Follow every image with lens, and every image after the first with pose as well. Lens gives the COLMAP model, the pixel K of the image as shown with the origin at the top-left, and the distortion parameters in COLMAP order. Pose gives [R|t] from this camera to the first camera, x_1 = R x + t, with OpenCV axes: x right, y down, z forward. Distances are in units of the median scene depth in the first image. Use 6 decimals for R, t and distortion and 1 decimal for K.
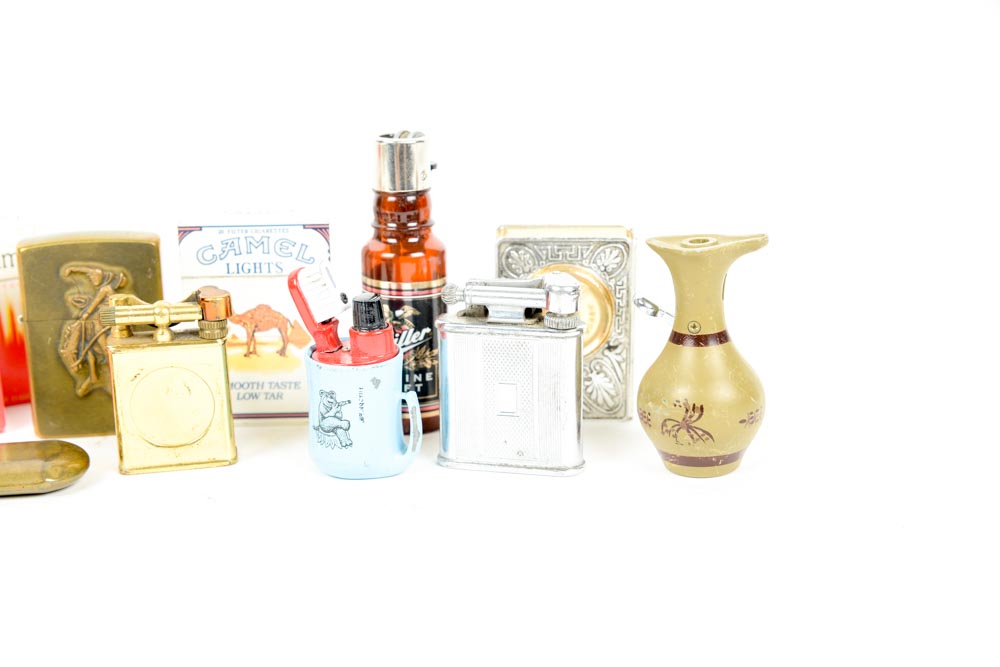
lens RADIAL K [[1584.1, 0, 500.0], [0, 1584.1, 333.5], [0, 0, 1]] dist [0.040509, 0.052986]
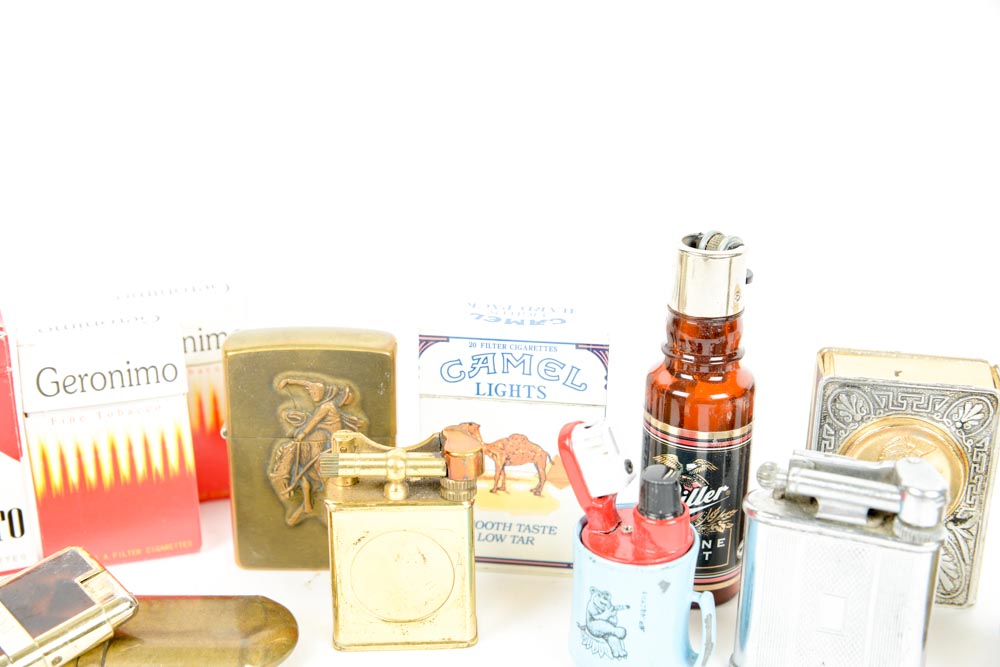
lens RADIAL K [[1549.0, 0, 500.0], [0, 1549.0, 333.5], [0, 0, 1]] dist [-0.004637, -0.024667]
pose [[0.990630, 0.074598, -0.114403, -0.074292], [-0.062214, 0.992175, 0.108246, -0.154782], [0.121583, -0.100114, 0.987519, 0.238417]]
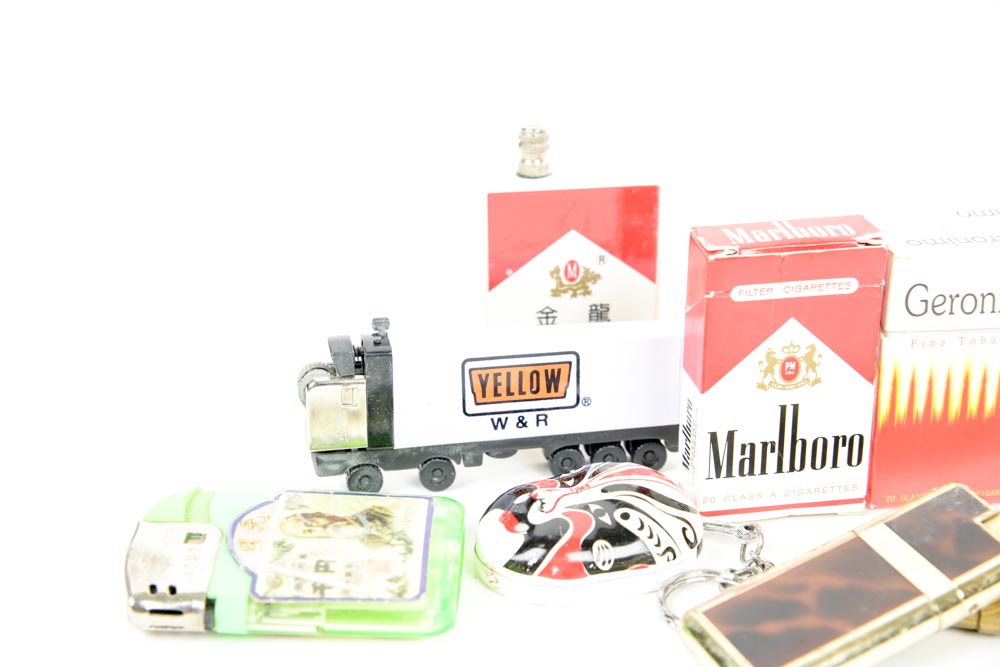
lens RADIAL K [[1549.0, 0, 500.0], [0, 1549.0, 333.5], [0, 0, 1]] dist [-0.004637, -0.024667]
pose [[0.943399, 0.159654, -0.290704, -0.360061], [-0.117496, 0.980550, 0.157216, -0.105796], [0.310150, -0.114161, 0.943808, 0.247996]]
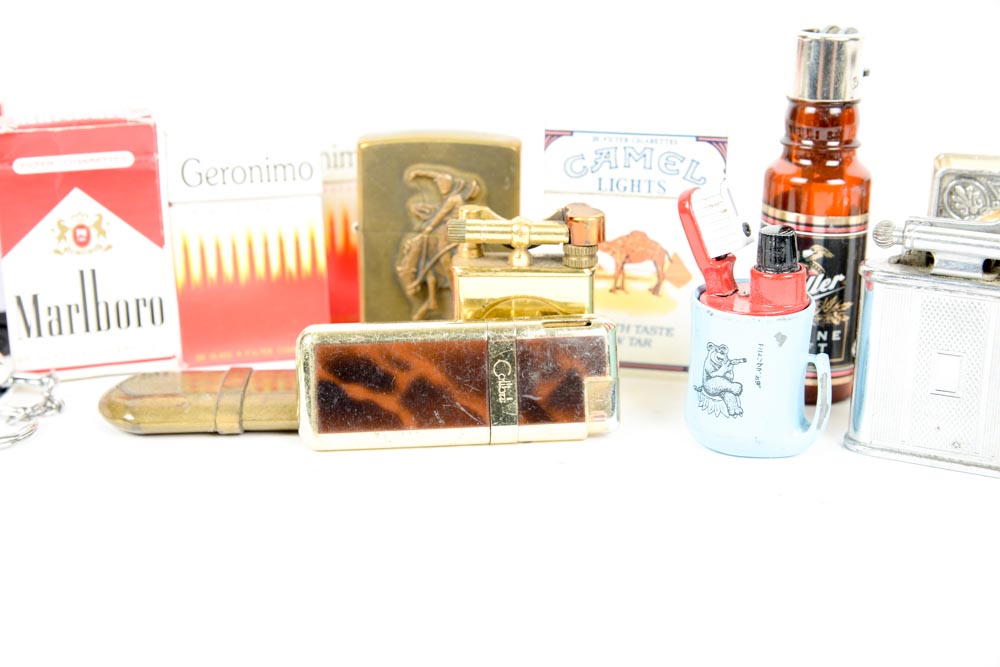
lens RADIAL K [[1549.0, 0, 500.0], [0, 1549.0, 333.5], [0, 0, 1]] dist [-0.004637, -0.024667]
pose [[0.978120, 0.084589, -0.190070, -0.063288], [-0.076971, 0.995919, 0.047125, 0.002434], [0.193281, -0.031464, 0.980639, 0.200078]]
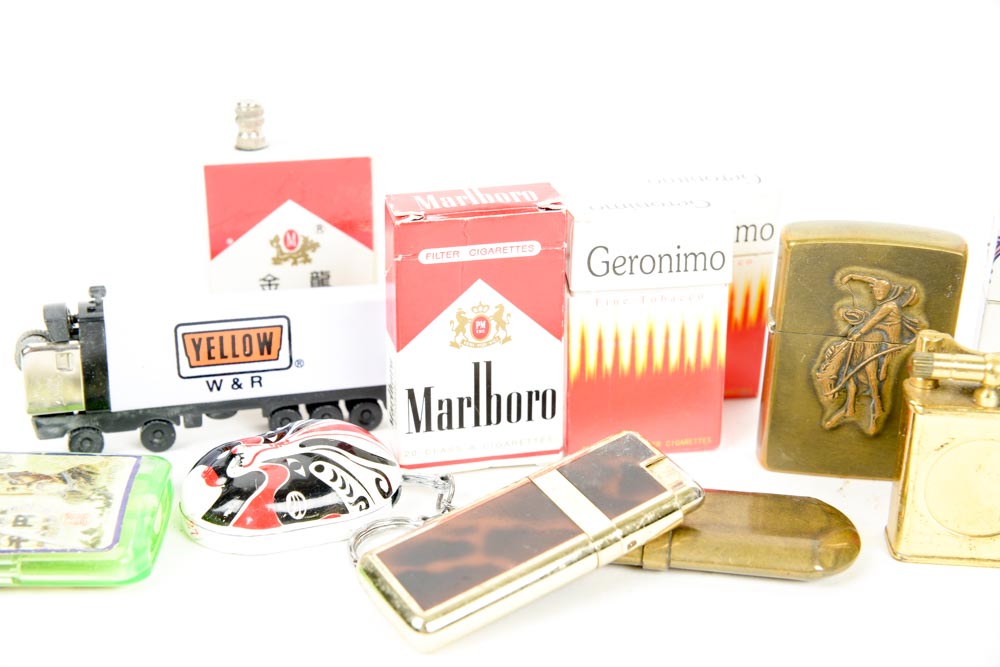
lens RADIAL K [[1549.0, 0, 500.0], [0, 1549.0, 333.5], [0, 0, 1]] dist [-0.004637, -0.024667]
pose [[0.964134, 0.147456, -0.220684, -0.262358], [-0.114413, 0.981151, 0.155729, -0.109496], [0.239488, -0.124895, 0.962833, 0.234109]]
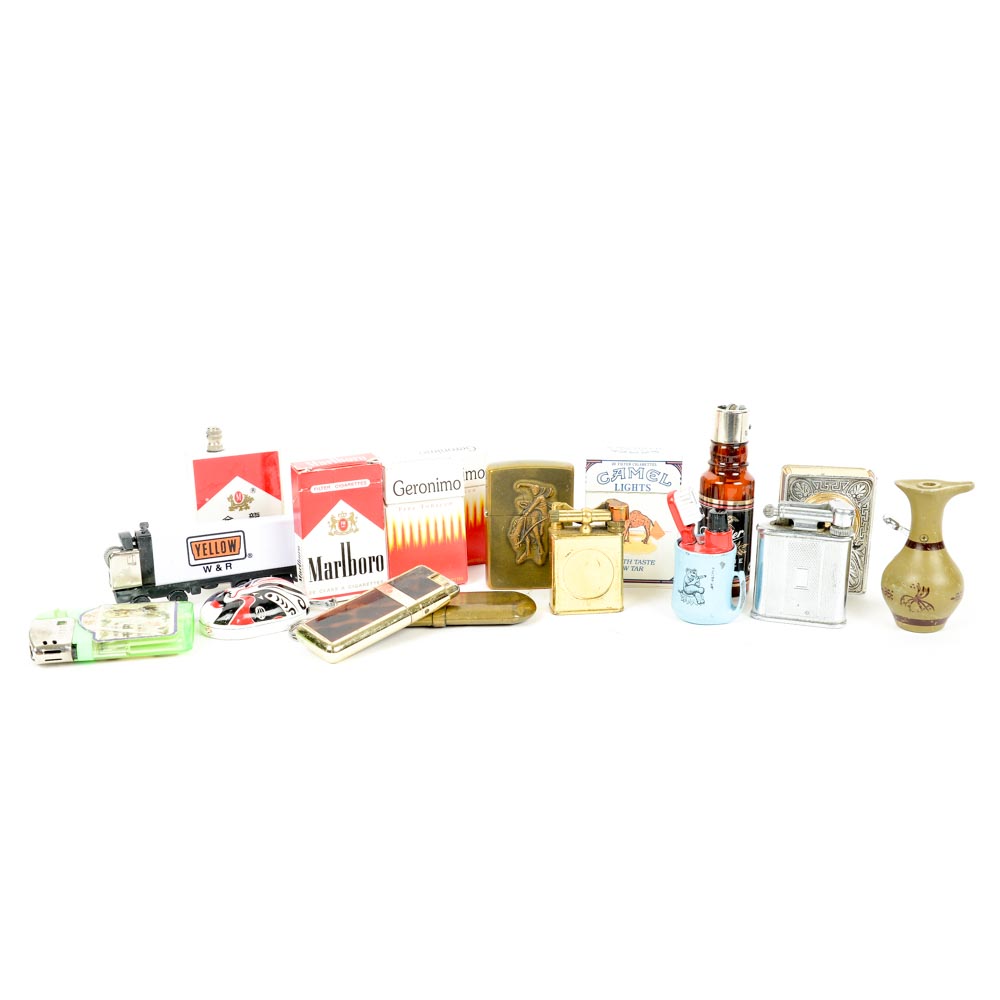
lens RADIAL K [[1222.8, 0, 507.0], [0, 1222.8, 501.1], [0, 0, 1]] dist [-0.100799, 0.017076]
pose [[0.996365, 0.039381, -0.075533, -0.188866], [-0.039655, 0.999211, -0.002131, -0.020376], [0.075389, 0.005119, 0.997141, -0.222796]]
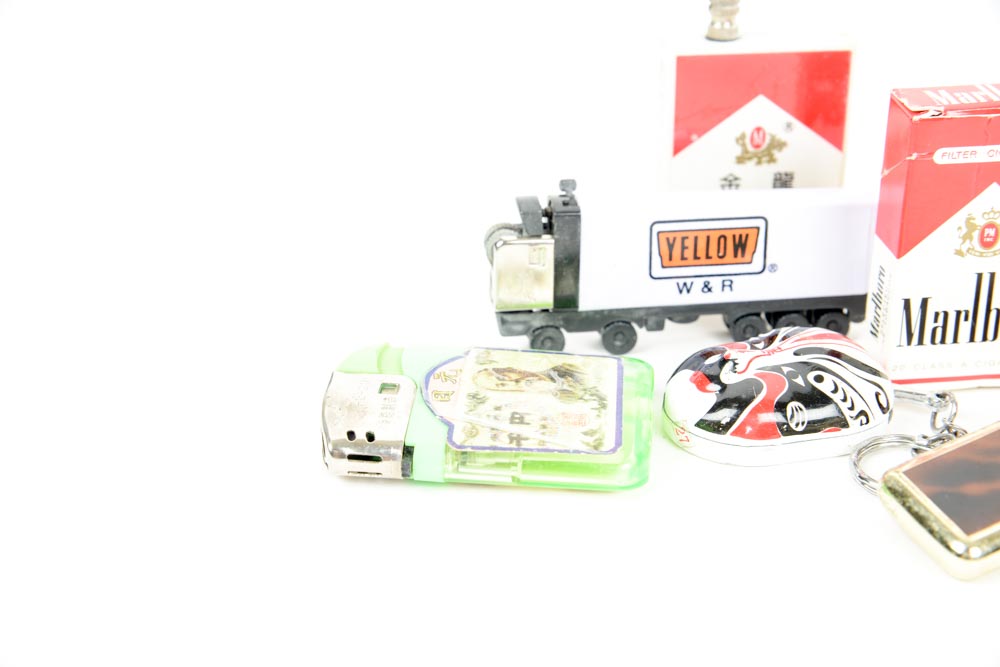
lens RADIAL K [[1549.0, 0, 500.0], [0, 1549.0, 333.5], [0, 0, 1]] dist [-0.004637, -0.024667]
pose [[0.919928, 0.197665, -0.338616, -0.396494], [-0.127282, 0.967404, 0.218926, -0.075638], [0.370853, -0.158297, 0.915101, 0.231241]]
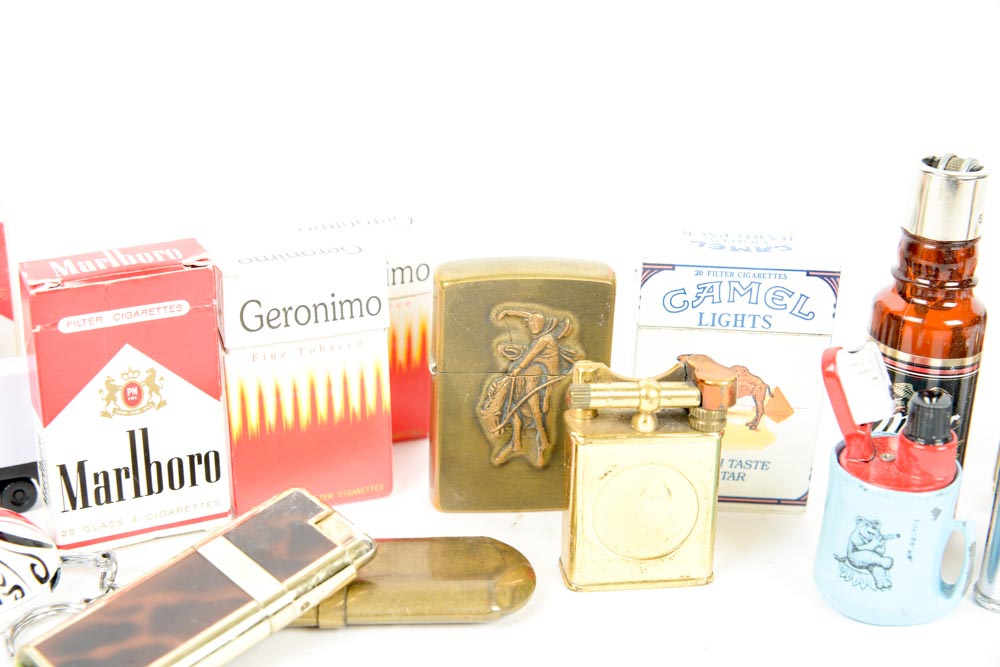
lens RADIAL K [[1549.0, 0, 500.0], [0, 1549.0, 333.5], [0, 0, 1]] dist [-0.004637, -0.024667]
pose [[0.997383, 0.066448, -0.028502, -0.248962], [-0.062644, 0.991004, 0.118264, -0.117844], [0.036104, -0.116169, 0.992573, 0.252144]]
